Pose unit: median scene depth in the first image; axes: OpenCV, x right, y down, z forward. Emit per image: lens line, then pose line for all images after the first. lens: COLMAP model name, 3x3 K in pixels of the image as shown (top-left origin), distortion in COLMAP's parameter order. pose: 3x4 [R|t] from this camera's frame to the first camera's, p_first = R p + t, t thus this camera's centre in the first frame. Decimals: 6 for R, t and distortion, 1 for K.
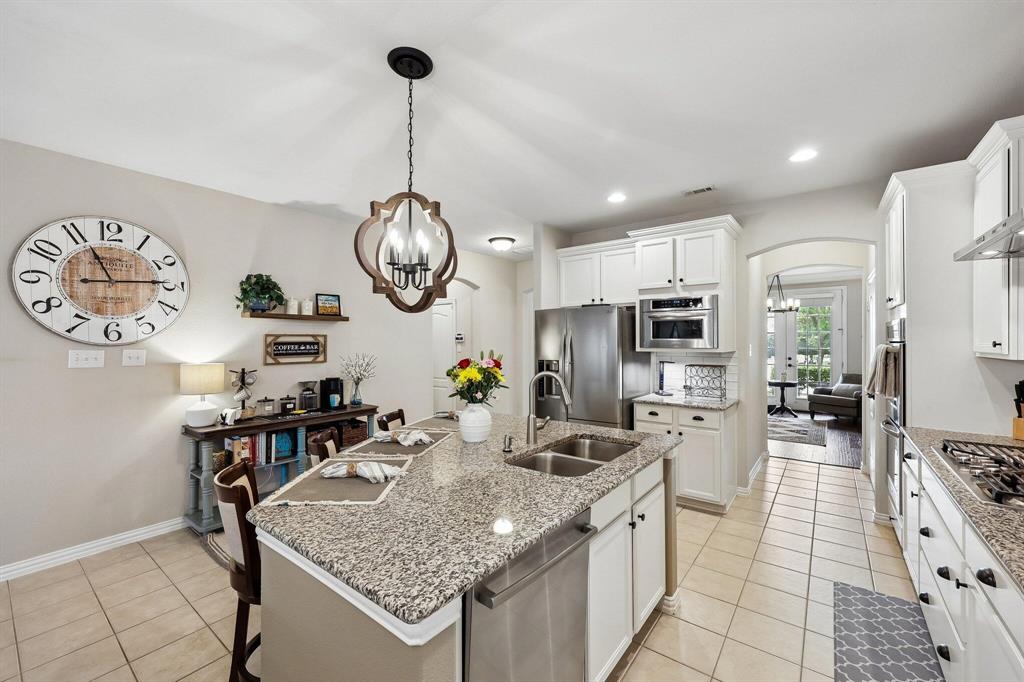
lens RADIAL K [[413.0, 0, 512.3], [0, 413.0, 340.7], [0, 0, 1]] dist [0.002457, -0.000609]
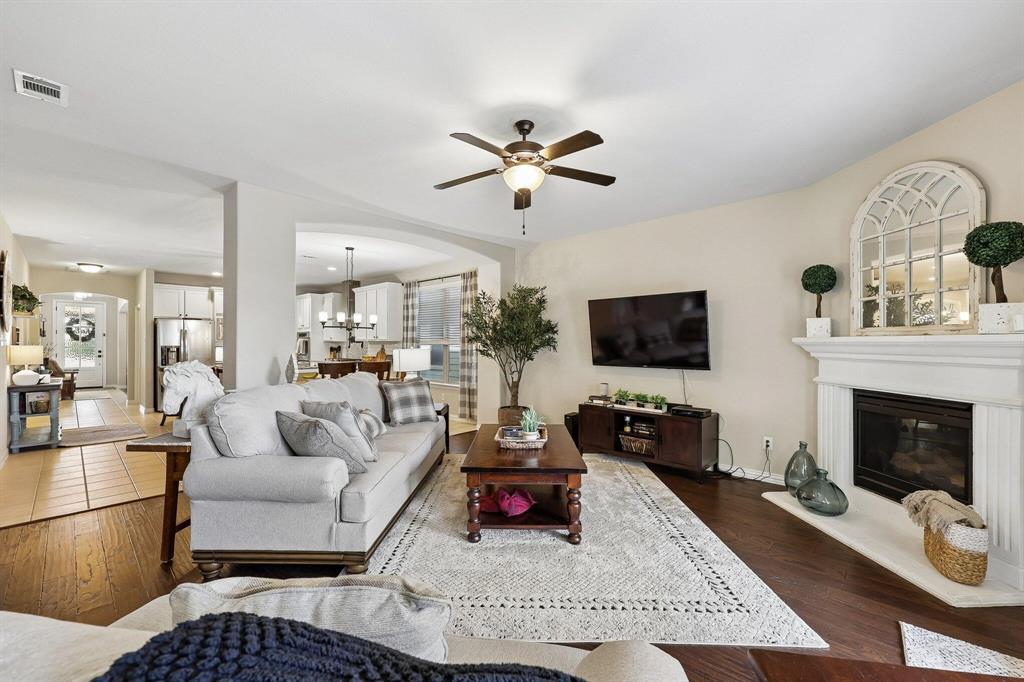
lens RADIAL K [[413.0, 0, 510.2], [0, 413.0, 343.7], [0, 0, 1]] dist [0.002457, -0.000609]
pose [[0.092885, 0.003298, 0.995671, -1.871078], [-0.002921, 0.999991, -0.003040, 0.044721], [-0.995673, -0.002626, 0.092894, -0.842773]]
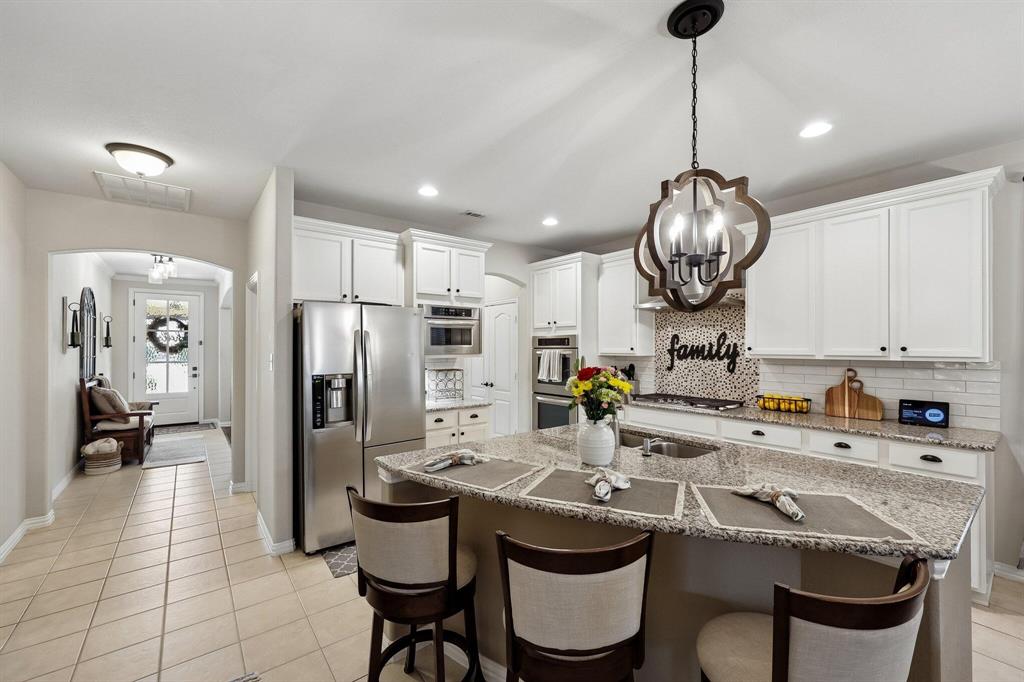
lens RADIAL K [[413.0, 0, 518.1], [0, 413.0, 343.0], [0, 0, 1]] dist [0.002457, -0.000609]
pose [[0.233869, 0.015445, 0.972145, -0.585567], [-0.000259, 0.999875, -0.015823, 0.005925], [-0.972268, 0.003448, 0.233844, 0.587495]]
